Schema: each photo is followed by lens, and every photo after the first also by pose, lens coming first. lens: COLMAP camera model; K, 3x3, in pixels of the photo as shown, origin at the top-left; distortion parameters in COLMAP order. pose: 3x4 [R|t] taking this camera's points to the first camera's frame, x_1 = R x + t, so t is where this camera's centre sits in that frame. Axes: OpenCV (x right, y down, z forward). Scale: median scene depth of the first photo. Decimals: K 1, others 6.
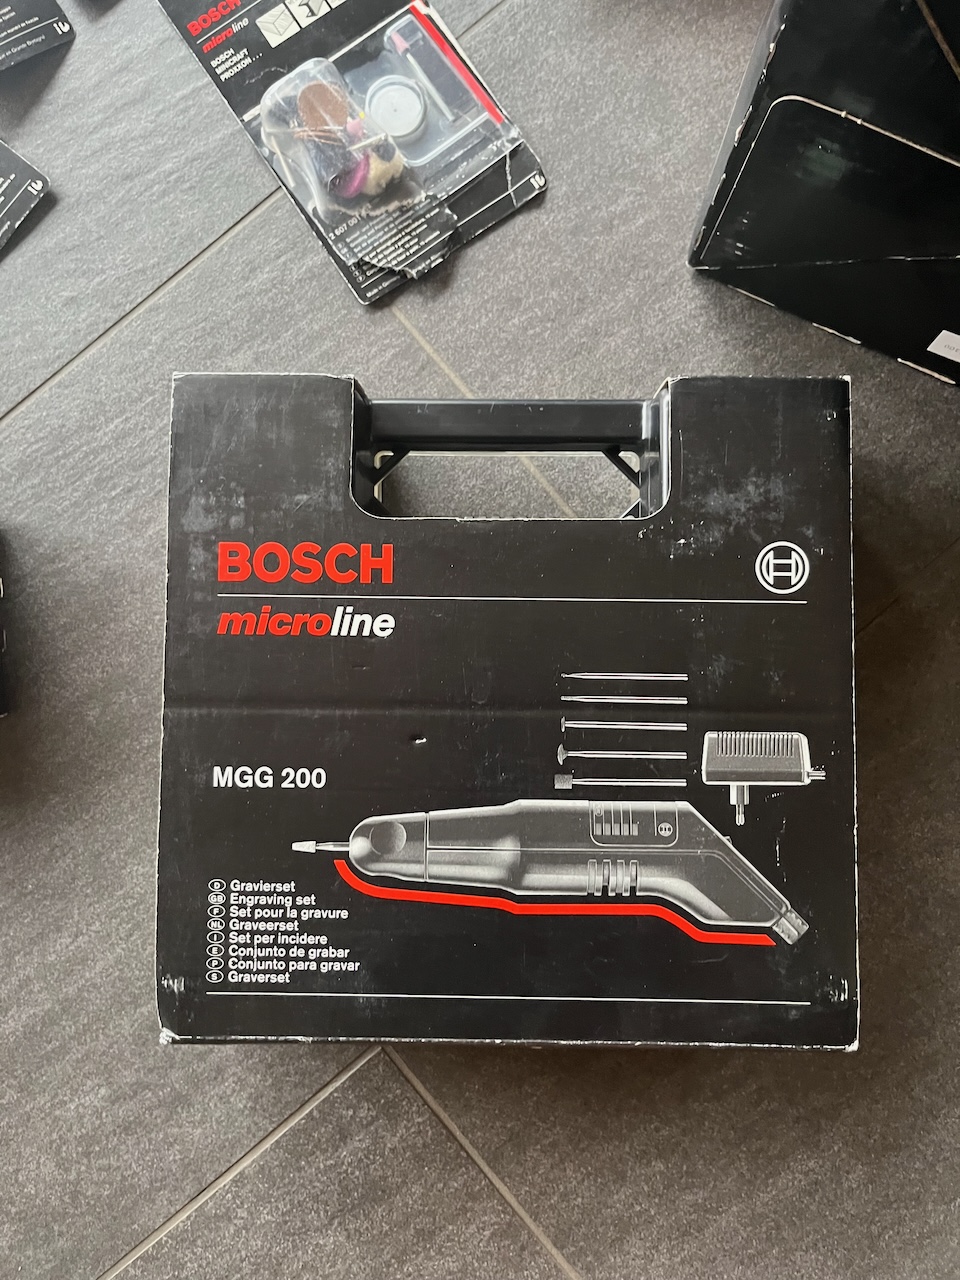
lens RADIAL K [[955.9, 0, 491.9], [0, 955.9, 636.7], [0, 0, 1]] dist [0.040039, -0.060198]
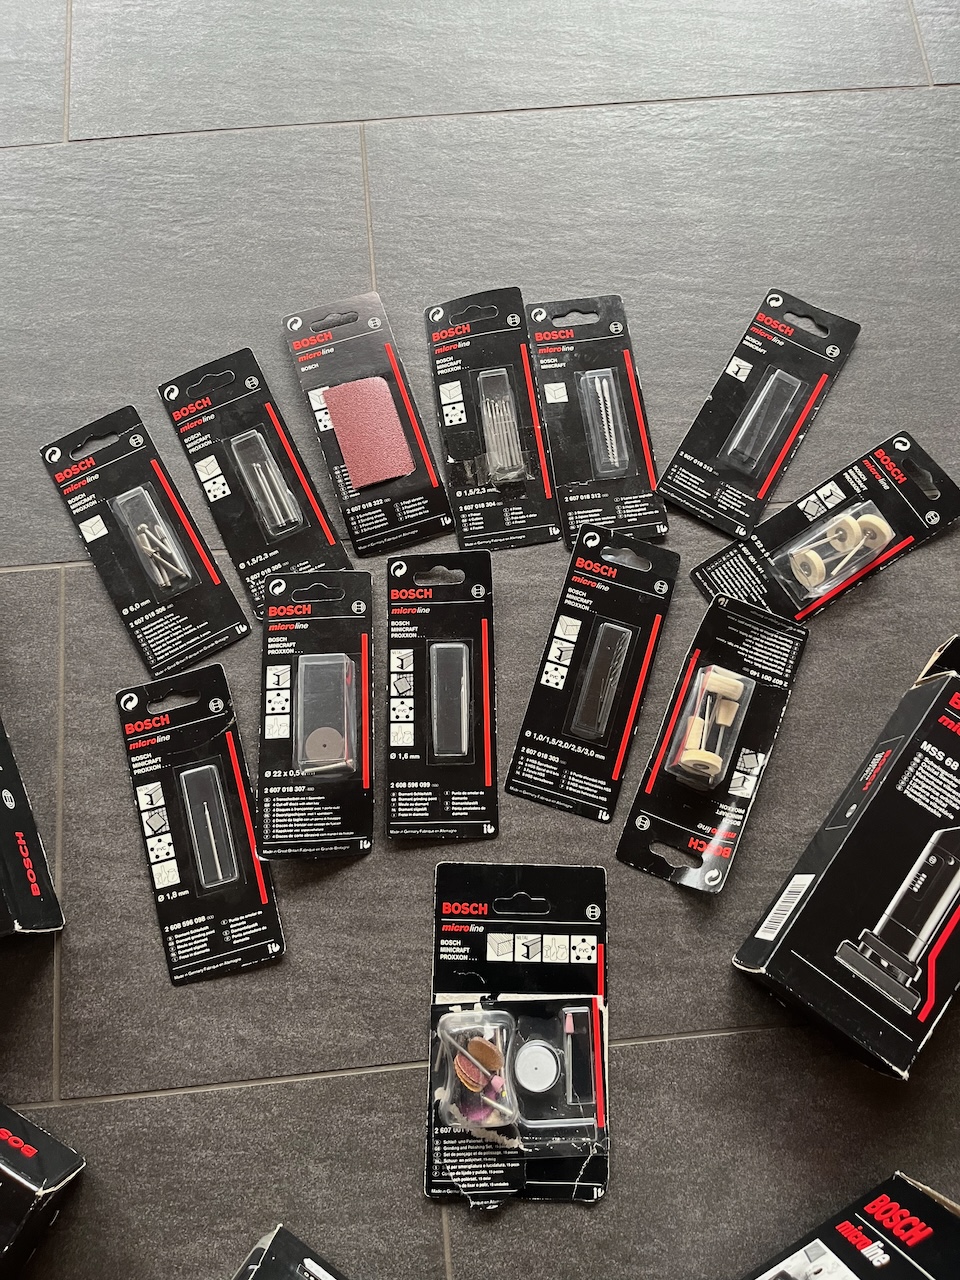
lens RADIAL K [[955.9, 0, 491.9], [0, 955.9, 636.7], [0, 0, 1]] dist [0.040039, -0.060198]
pose [[0.819228, 0.561850, -0.114851, -0.326304], [-0.573439, 0.804613, -0.154161, -0.786244], [0.005795, 0.192153, 0.981348, -0.352579]]
